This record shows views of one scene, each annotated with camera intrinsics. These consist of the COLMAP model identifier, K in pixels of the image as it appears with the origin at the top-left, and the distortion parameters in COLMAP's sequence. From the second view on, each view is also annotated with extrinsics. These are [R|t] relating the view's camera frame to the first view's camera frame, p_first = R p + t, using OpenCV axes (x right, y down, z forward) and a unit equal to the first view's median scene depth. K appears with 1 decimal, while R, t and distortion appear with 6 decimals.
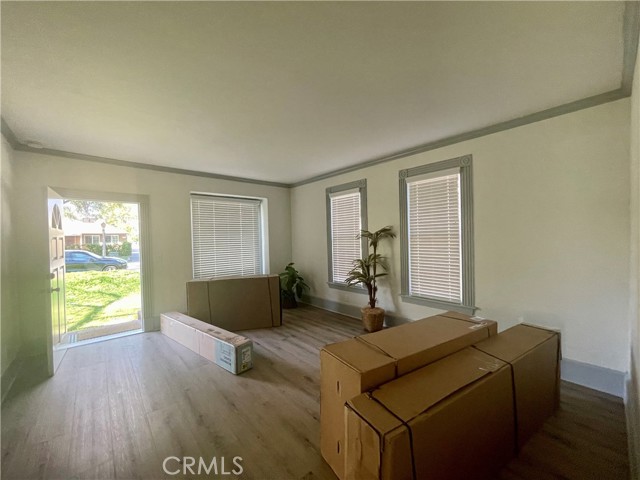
lens RADIAL K [[260.0, 0, 316.4], [0, 260.0, 241.1], [0, 0, 1]] dist [0.001872, 0.000348]
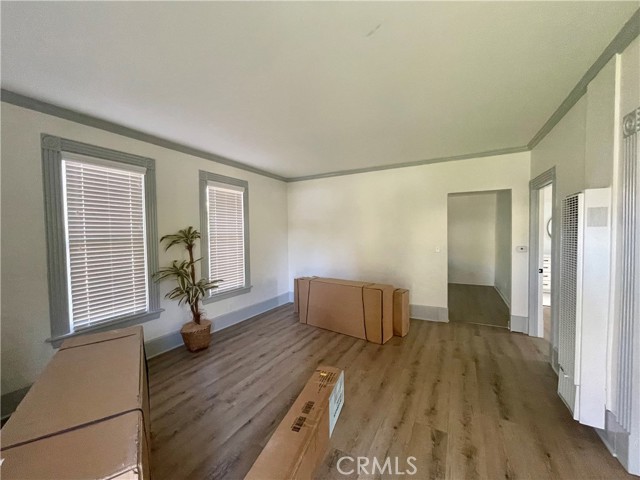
lens RADIAL K [[260.0, 0, 316.4], [0, 260.0, 241.1], [0, 0, 1]] dist [0.001872, 0.000348]
pose [[-0.339603, -0.003623, 0.940562, -0.725486], [0.033842, 0.999298, 0.016068, -0.008946], [-0.939960, 0.037287, -0.339242, 0.924631]]
